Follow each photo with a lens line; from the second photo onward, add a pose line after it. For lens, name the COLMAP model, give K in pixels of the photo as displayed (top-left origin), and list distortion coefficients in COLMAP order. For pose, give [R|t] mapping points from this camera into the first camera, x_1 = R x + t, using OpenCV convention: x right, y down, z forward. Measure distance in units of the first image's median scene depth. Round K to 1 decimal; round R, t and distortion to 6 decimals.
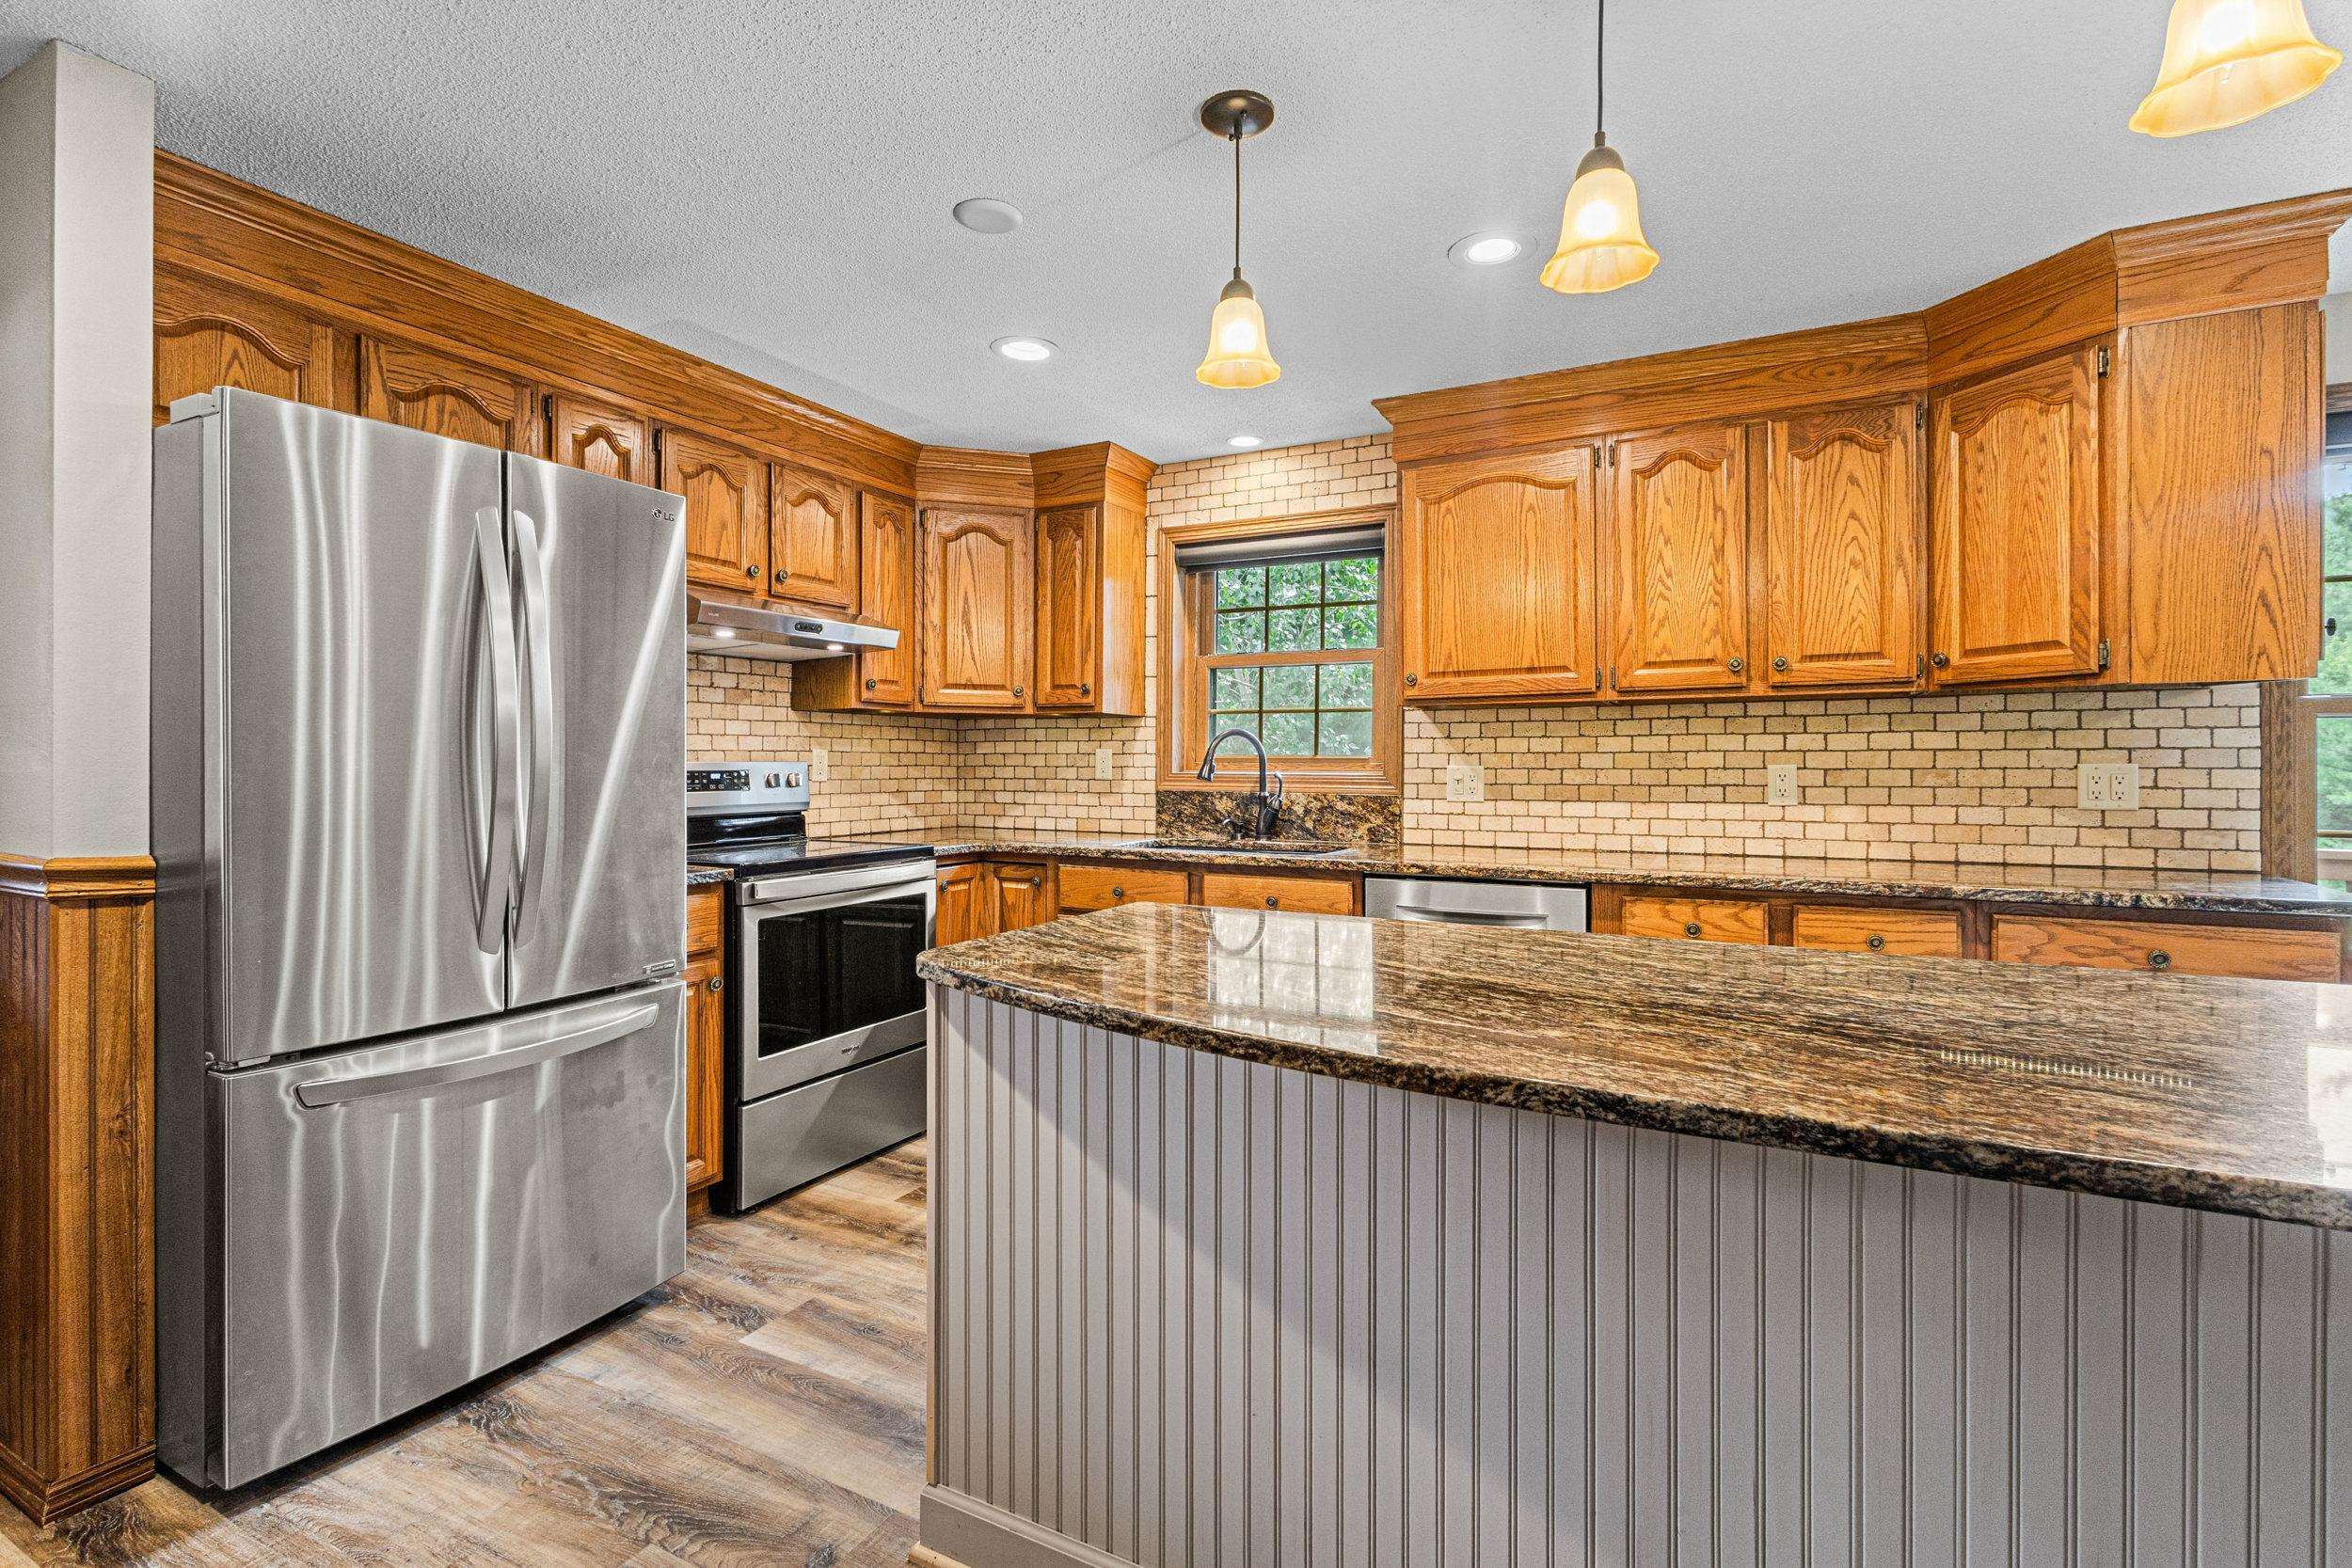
lens RADIAL K [[1084.2, 0, 1179.9], [0, 1084.2, 764.6], [0, 0, 1]] dist [0.010374, -0.005440]
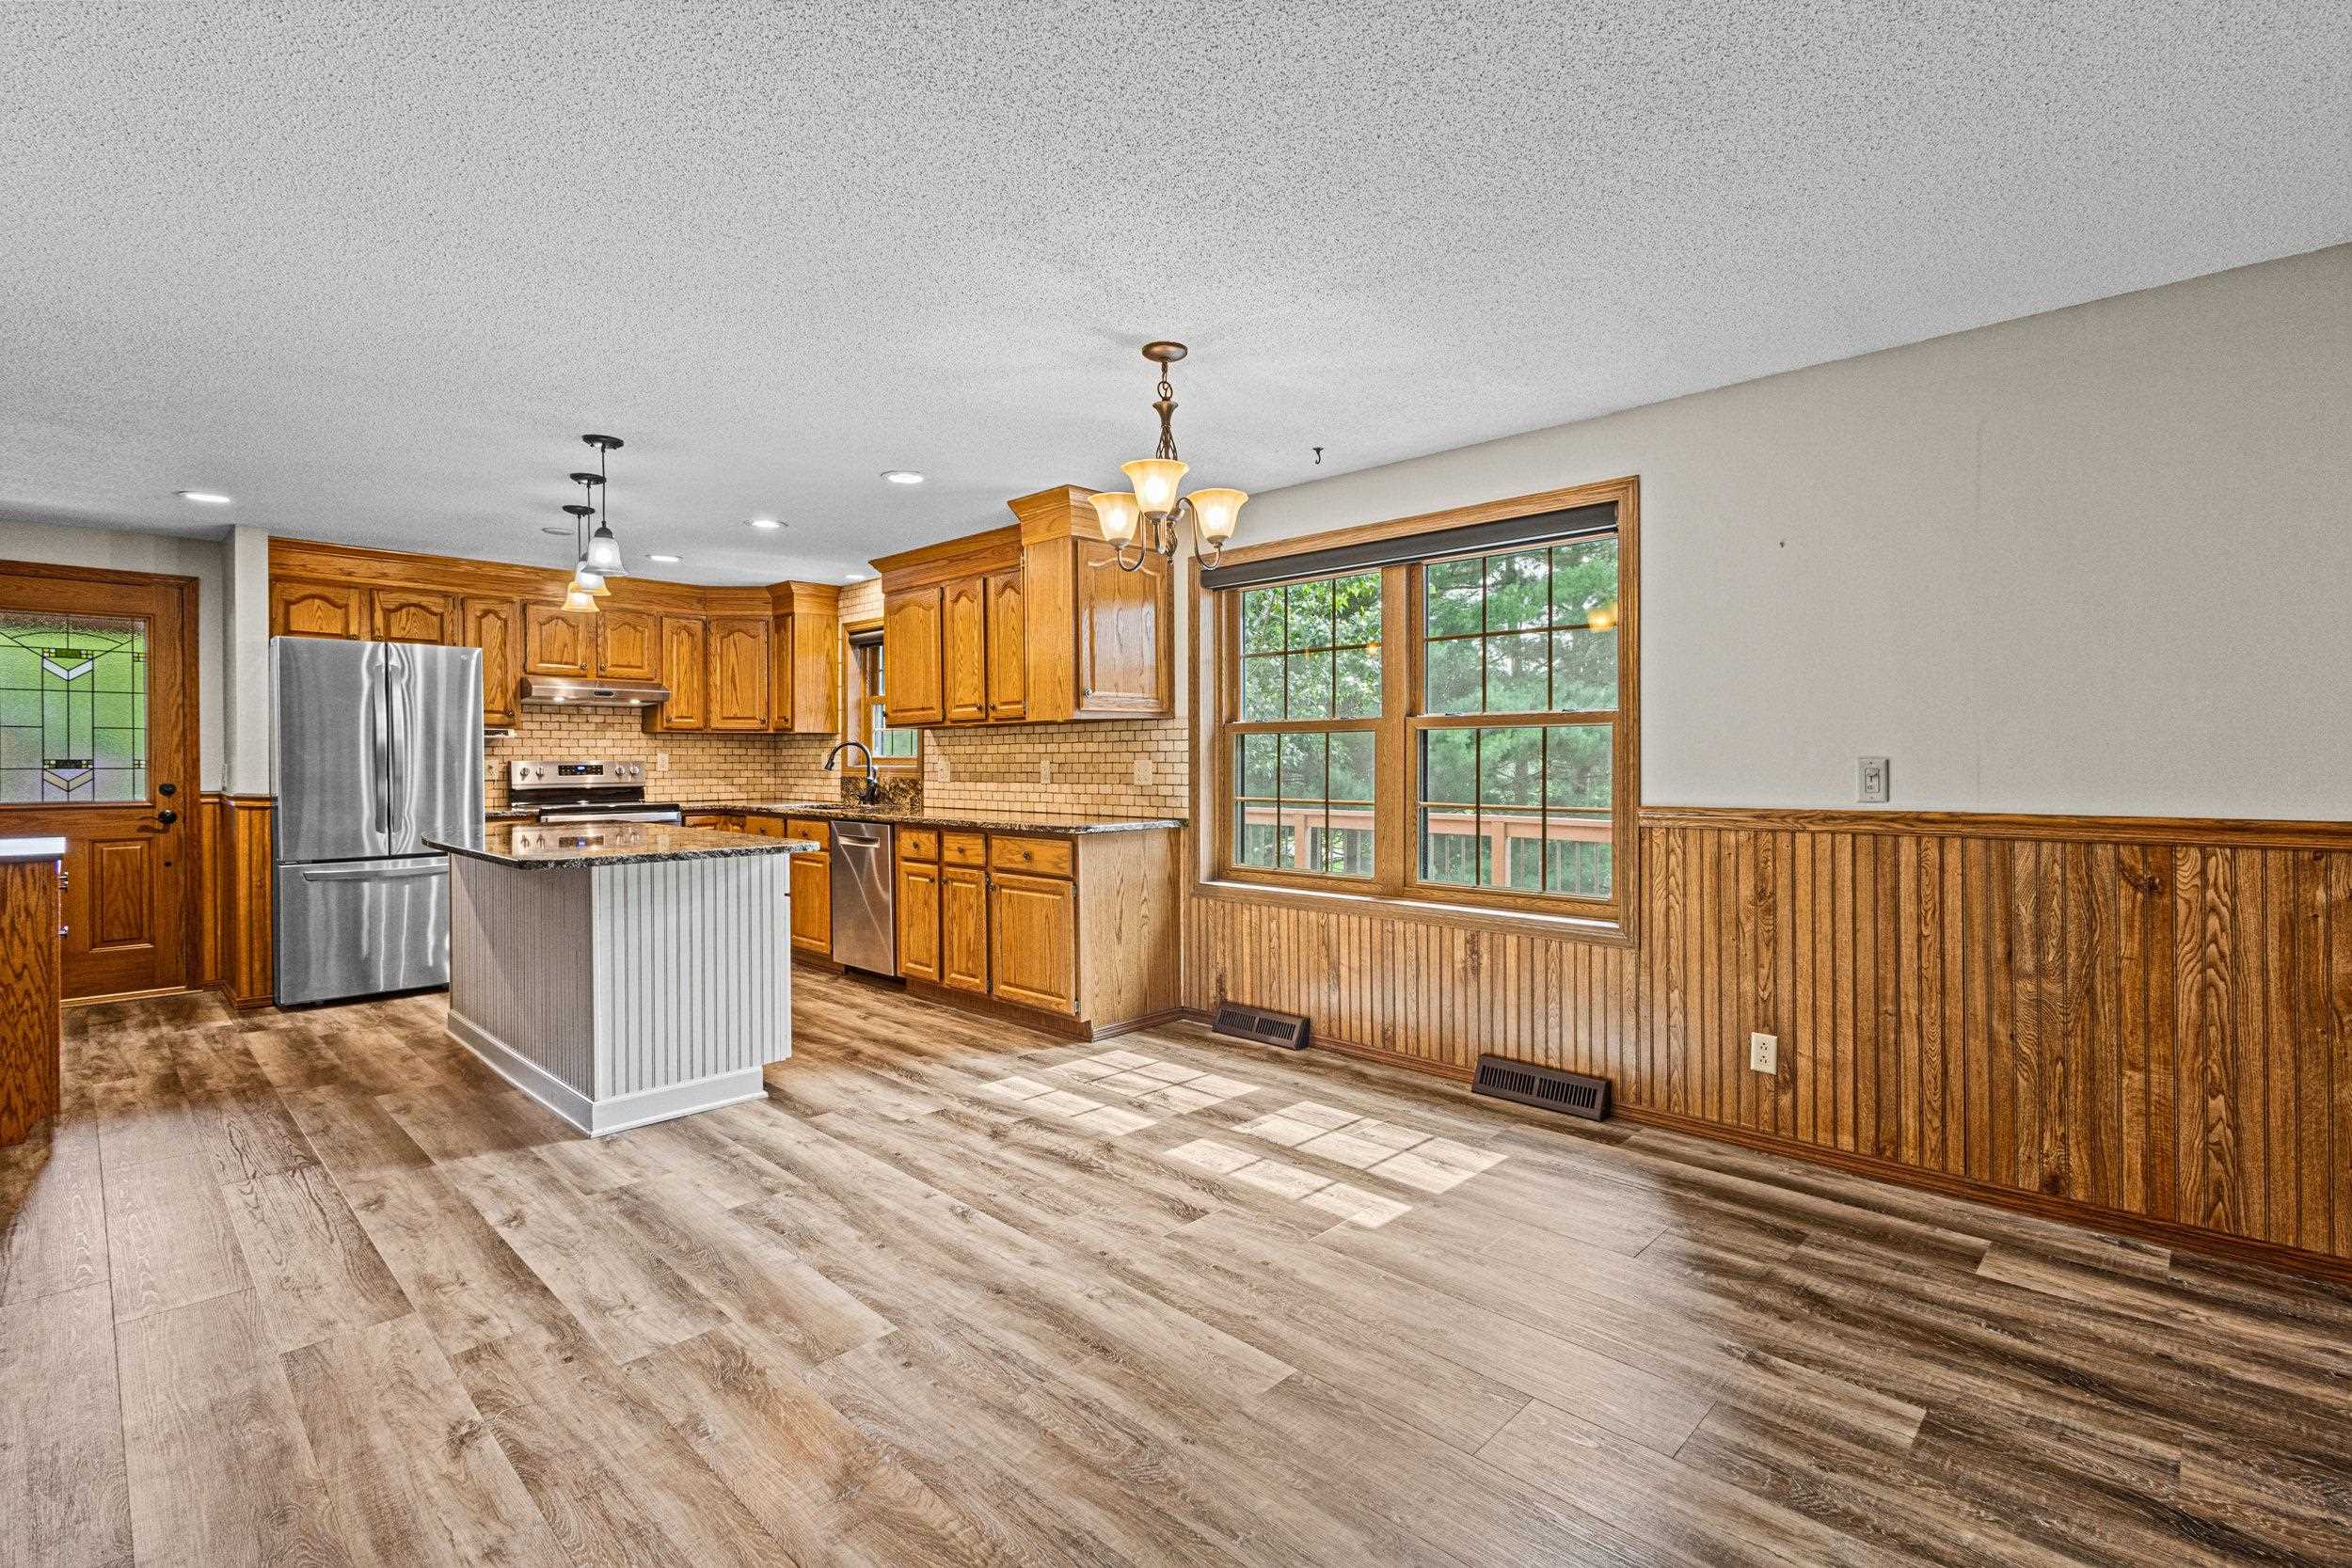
lens RADIAL K [[1084.2, 0, 1187.6], [0, 1084.2, 766.1], [0, 0, 1]] dist [0.010374, -0.005440]
pose [[0.960608, -0.001227, -0.277906, 1.282076], [0.002717, 0.999984, 0.004976, 0.000585], [0.277895, -0.005536, 0.960595, -0.645183]]
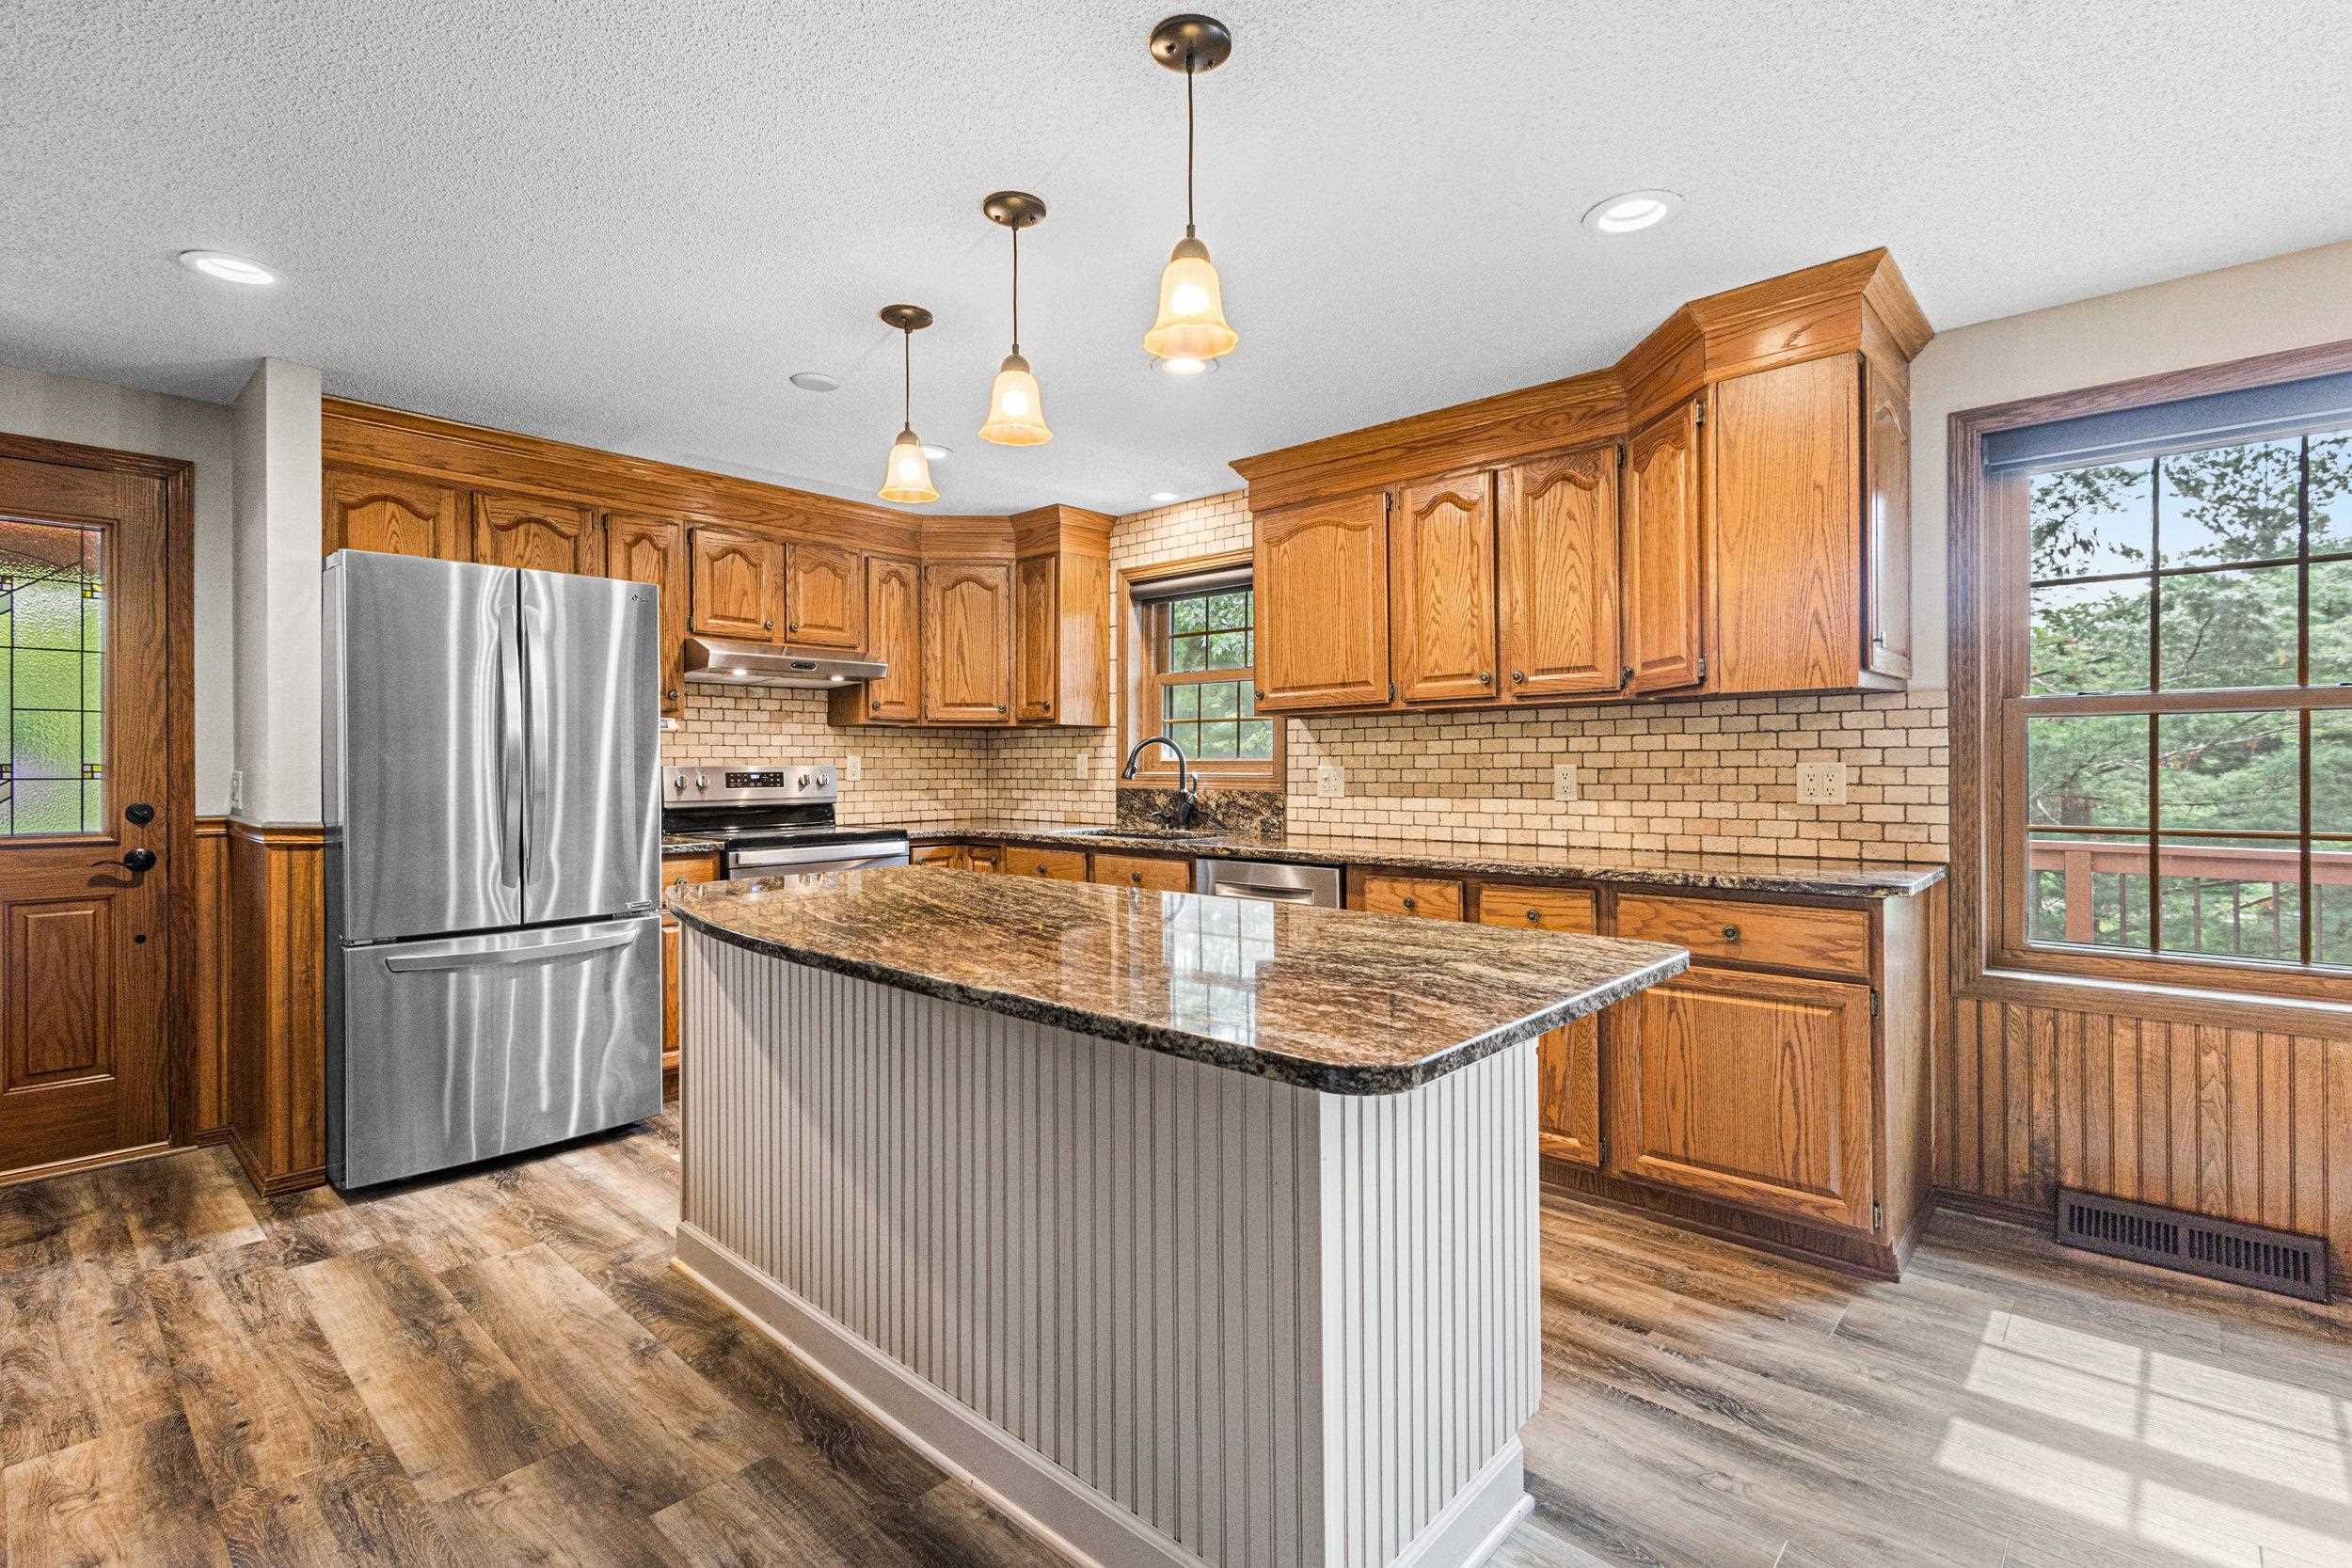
lens RADIAL K [[1084.2, 0, 1182.7], [0, 1084.2, 767.3], [0, 0, 1]] dist [0.010374, -0.005440]
pose [[0.968551, -0.003885, -0.248783, 0.454462], [0.003876, 0.999992, -0.000525, 0.001949], [0.248783, -0.000456, 0.968559, -0.185172]]
